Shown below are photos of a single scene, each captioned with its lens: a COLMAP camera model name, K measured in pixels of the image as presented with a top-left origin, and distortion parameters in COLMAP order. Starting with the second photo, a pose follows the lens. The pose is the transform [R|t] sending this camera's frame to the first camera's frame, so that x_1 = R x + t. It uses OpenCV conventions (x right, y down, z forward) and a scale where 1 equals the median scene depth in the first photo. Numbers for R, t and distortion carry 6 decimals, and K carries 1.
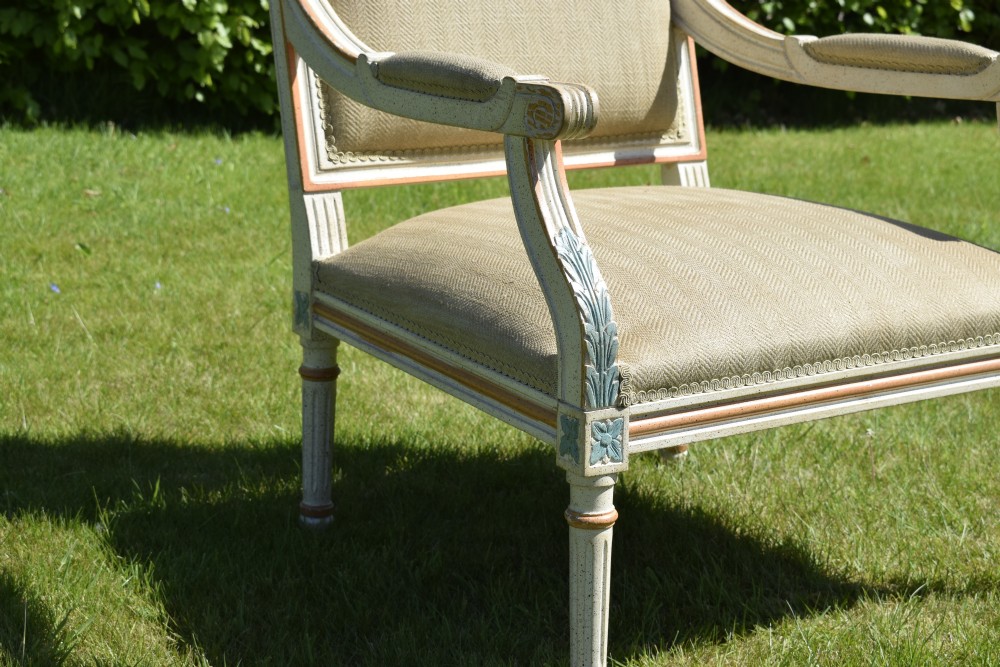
lens RADIAL K [[1981.0, 0, 500.0], [0, 1981.0, 333.5], [0, 0, 1]] dist [-0.056500, 0.253914]
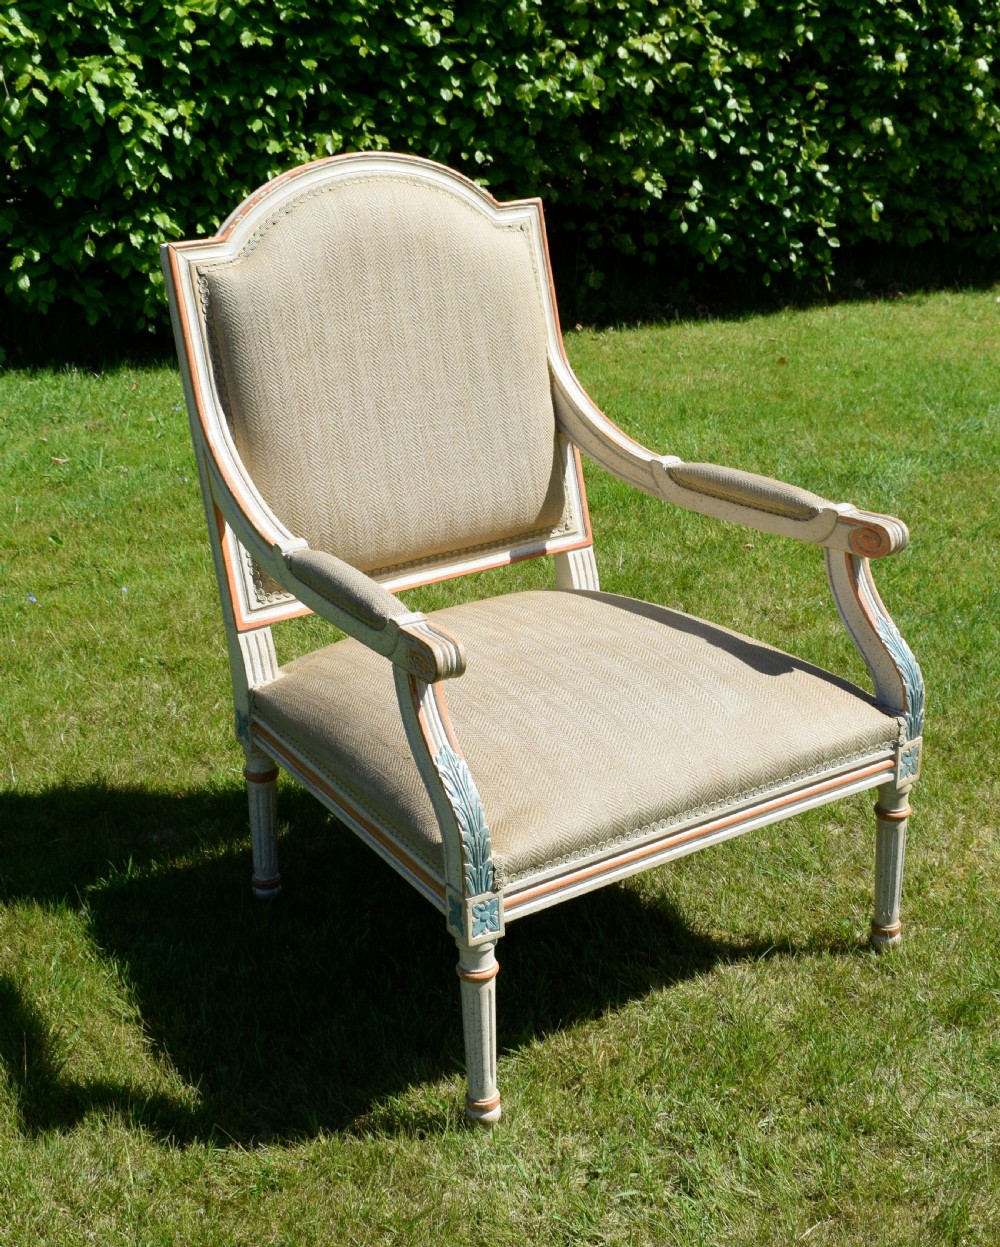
lens RADIAL K [[1944.0, 0, 538.2], [0, 1944.0, 623.8], [0, 0, 1]] dist [-0.036176, -0.064028]
pose [[0.998880, -0.041665, 0.022412, 0.053793], [0.038108, 0.989314, 0.140733, -0.237152], [-0.028036, -0.139721, 0.989794, -0.139945]]
